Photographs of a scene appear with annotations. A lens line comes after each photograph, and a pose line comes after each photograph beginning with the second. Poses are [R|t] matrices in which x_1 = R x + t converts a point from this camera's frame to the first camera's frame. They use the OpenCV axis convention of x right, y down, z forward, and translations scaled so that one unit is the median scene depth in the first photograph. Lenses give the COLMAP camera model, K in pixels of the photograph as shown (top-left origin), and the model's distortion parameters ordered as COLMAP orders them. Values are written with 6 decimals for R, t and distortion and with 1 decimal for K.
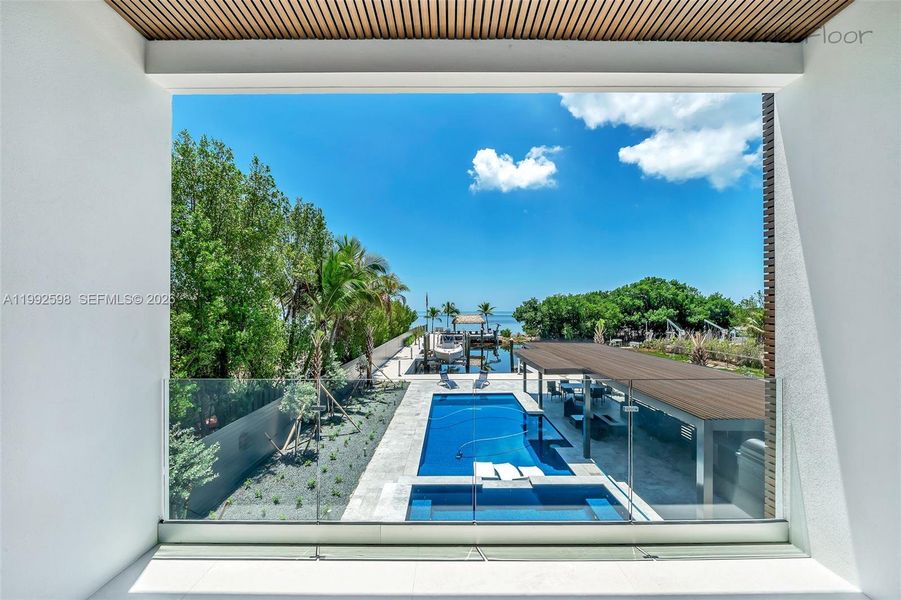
lens RADIAL K [[314.6, 0, 450.3], [0, 314.6, 304.3], [0, 0, 1]] dist [-0.010933, 0.000674]
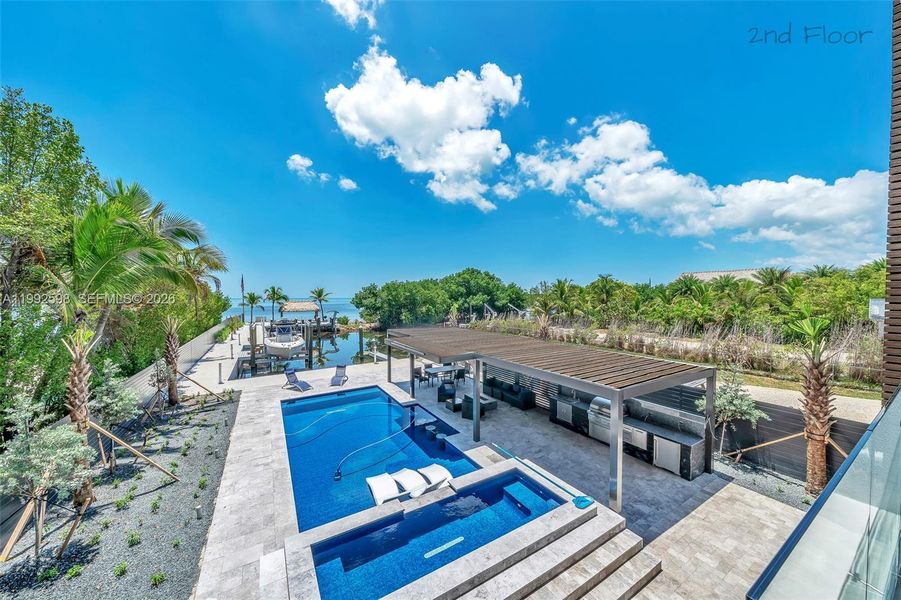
lens RADIAL K [[314.6, 0, 454.0], [0, 314.6, 302.7], [0, 0, 1]] dist [-0.010933, 0.000674]
pose [[0.860221, -0.012391, 0.509771, -0.074656], [-0.007284, 0.999304, 0.036582, 0.005070], [-0.509870, -0.035182, 0.859532, 0.102712]]
